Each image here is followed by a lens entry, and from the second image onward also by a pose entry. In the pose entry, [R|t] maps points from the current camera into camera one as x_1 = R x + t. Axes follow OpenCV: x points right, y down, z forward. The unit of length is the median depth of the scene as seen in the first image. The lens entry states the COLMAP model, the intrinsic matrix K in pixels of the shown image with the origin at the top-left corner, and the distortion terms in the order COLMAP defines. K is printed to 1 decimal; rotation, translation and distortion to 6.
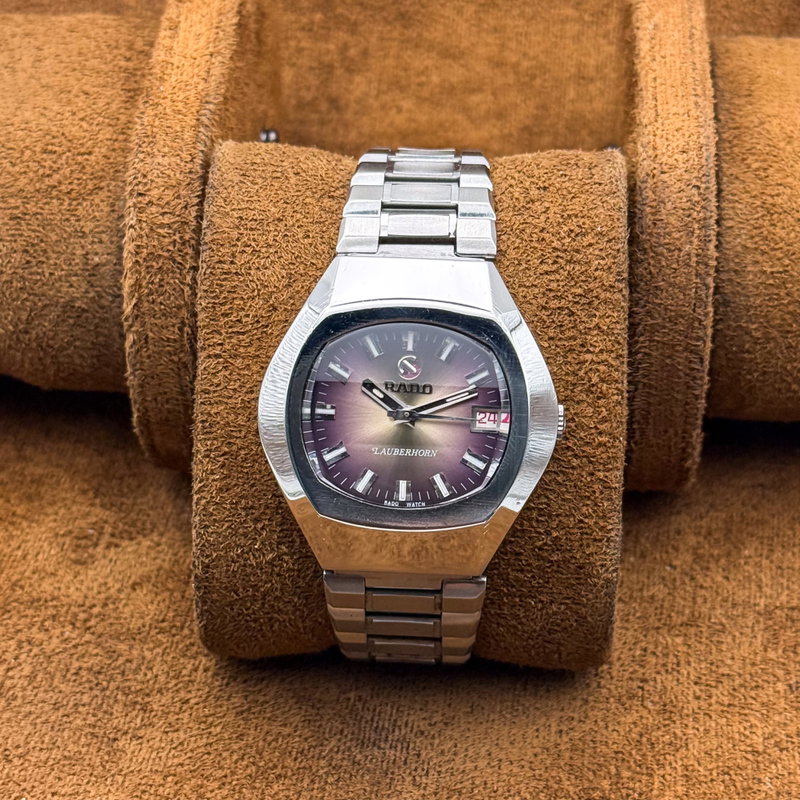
lens RADIAL K [[2149.3, 0, 400.0], [0, 2149.3, 400.0], [0, 0, 1]] dist [0.117298, 0.697194]
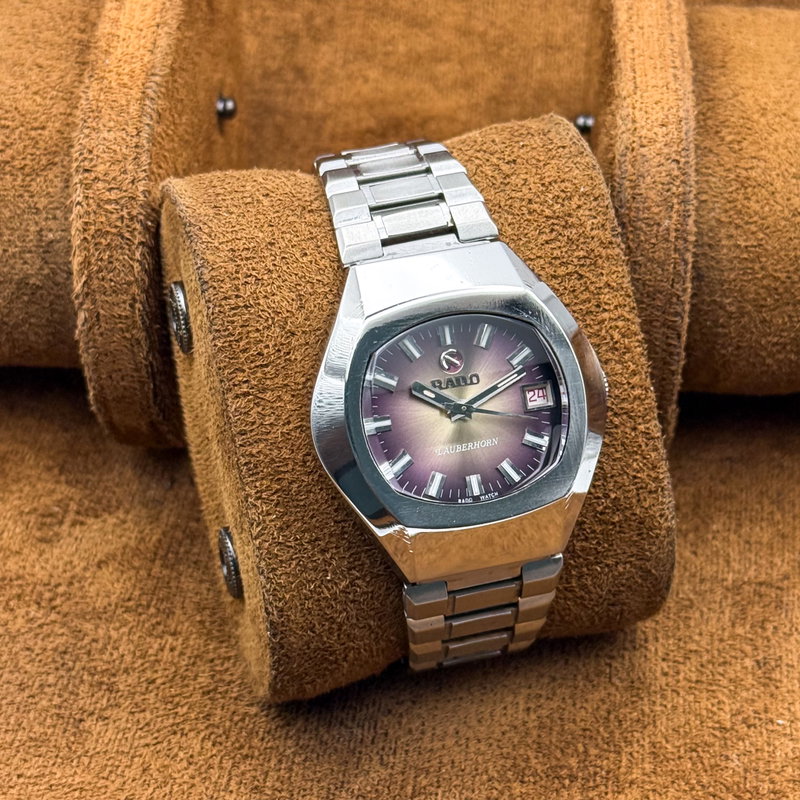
lens RADIAL K [[2149.3, 0, 400.0], [0, 2149.3, 400.0], [0, 0, 1]] dist [0.117298, 0.697194]
pose [[0.945173, -0.213807, 0.246849, -0.258019], [0.216454, 0.976150, 0.016698, -0.019050], [-0.244531, 0.037649, 0.968910, 0.052153]]
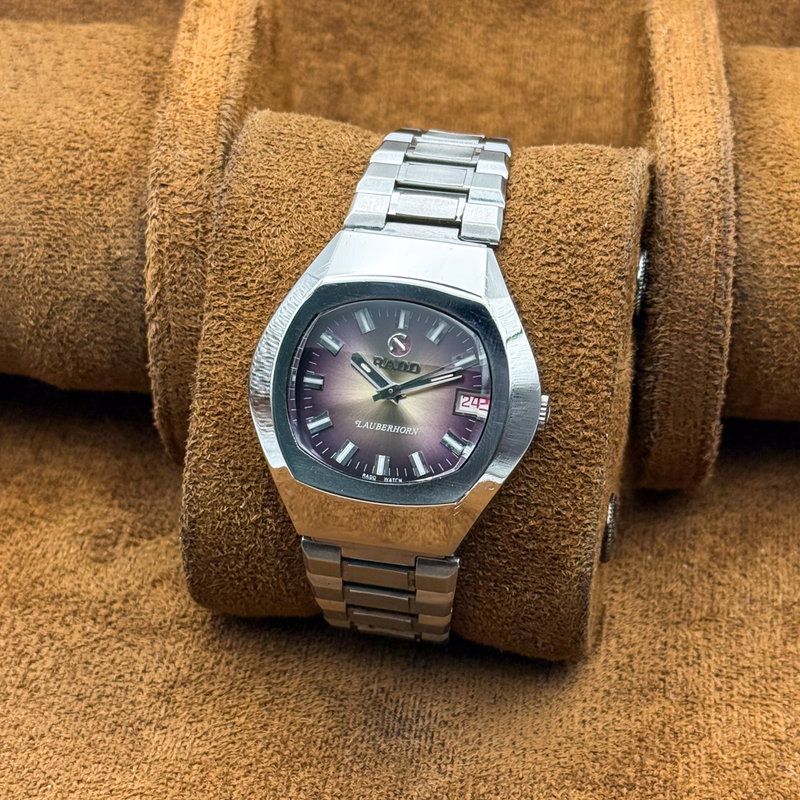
lens RADIAL K [[2149.3, 0, 400.0], [0, 2149.3, 400.0], [0, 0, 1]] dist [0.117298, 0.697194]
pose [[0.989910, 0.091506, -0.108185, 0.114020], [-0.090627, 0.995800, 0.013024, -0.002613], [0.108922, -0.003088, 0.994046, -0.008915]]
